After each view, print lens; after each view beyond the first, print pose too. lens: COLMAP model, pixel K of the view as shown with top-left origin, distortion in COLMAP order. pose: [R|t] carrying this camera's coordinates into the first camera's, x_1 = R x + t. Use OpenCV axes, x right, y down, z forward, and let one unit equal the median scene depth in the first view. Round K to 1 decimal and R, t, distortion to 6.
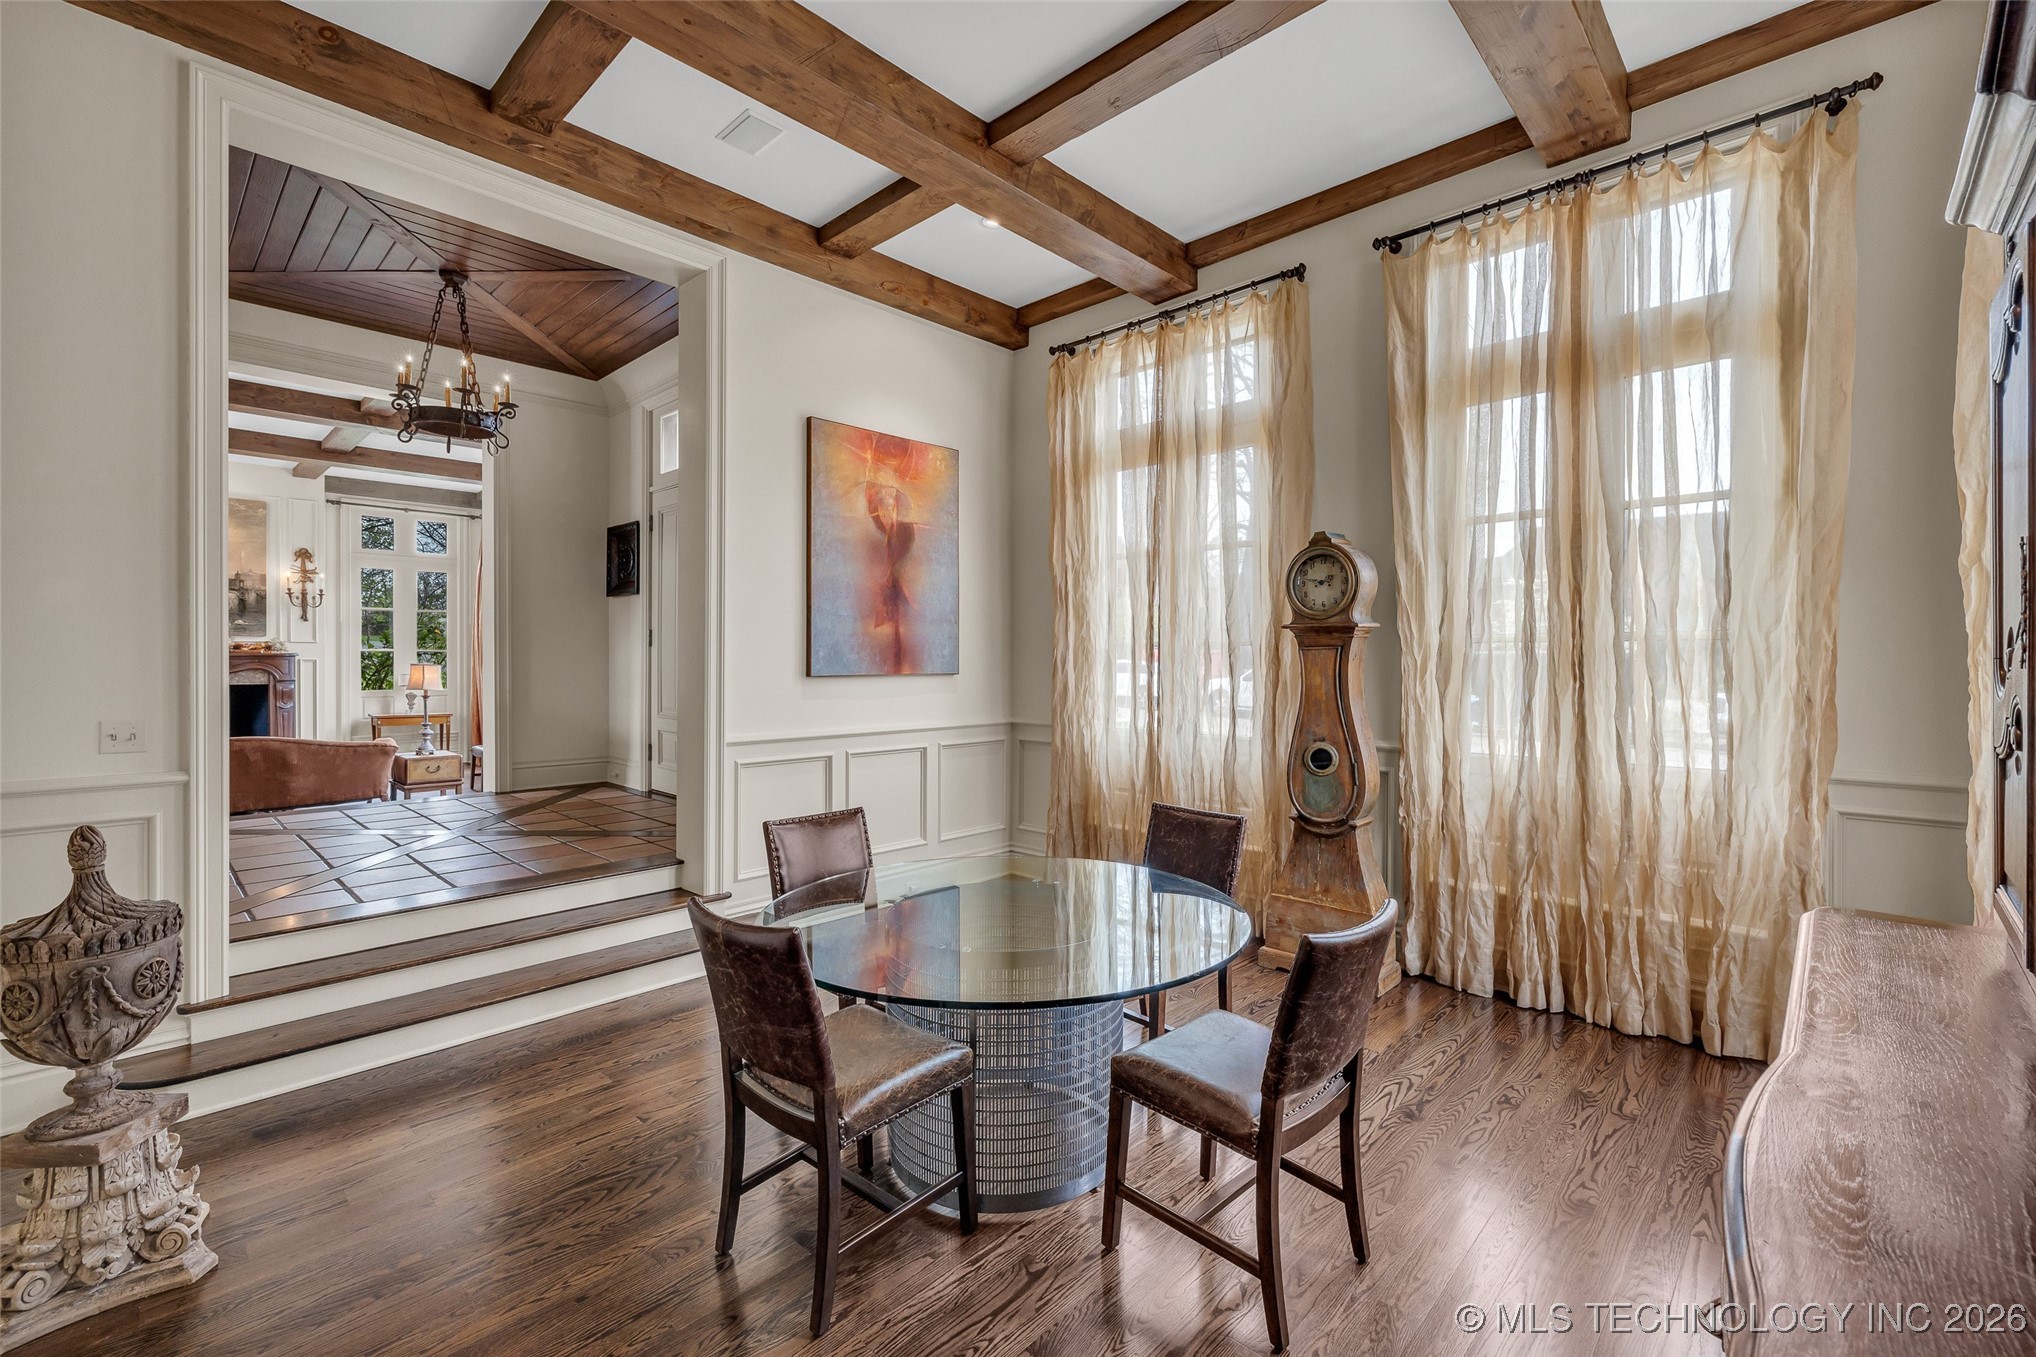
lens RADIAL K [[870.8, 0, 1022.8], [0, 870.8, 659.3], [0, 0, 1]] dist [-0.000288, -0.000161]
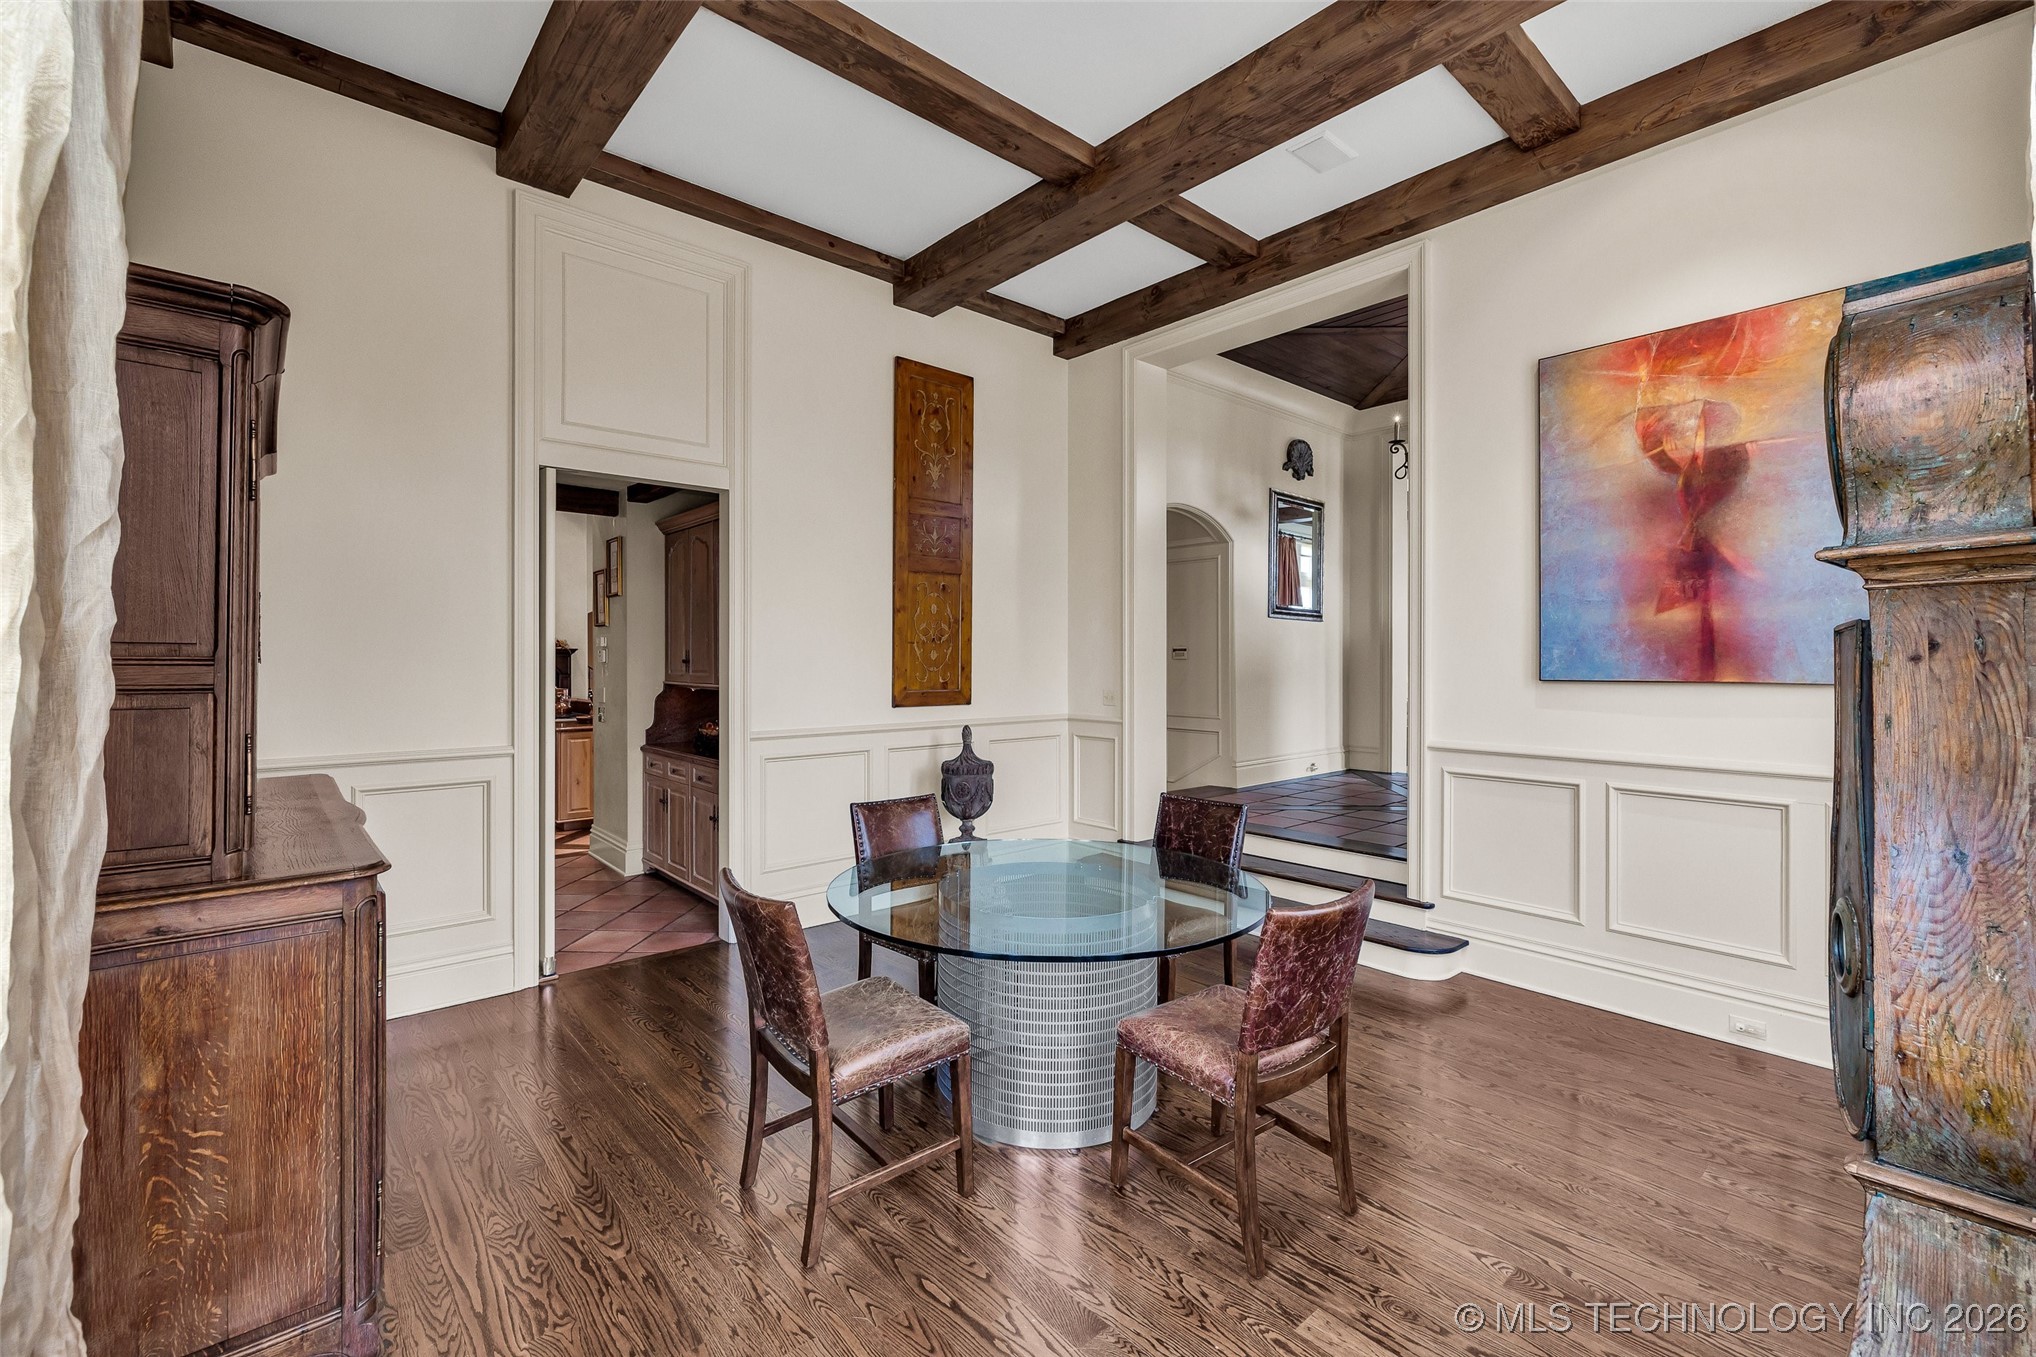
lens RADIAL K [[870.8, 0, 1026.5], [0, 870.8, 662.7], [0, 0, 1]] dist [-0.000288, -0.000161]
pose [[-0.076257, -0.003382, -0.997082, 0.570601], [-0.004806, 0.999984, -0.003024, 0.007625], [0.997077, 0.004561, -0.076272, 0.557713]]
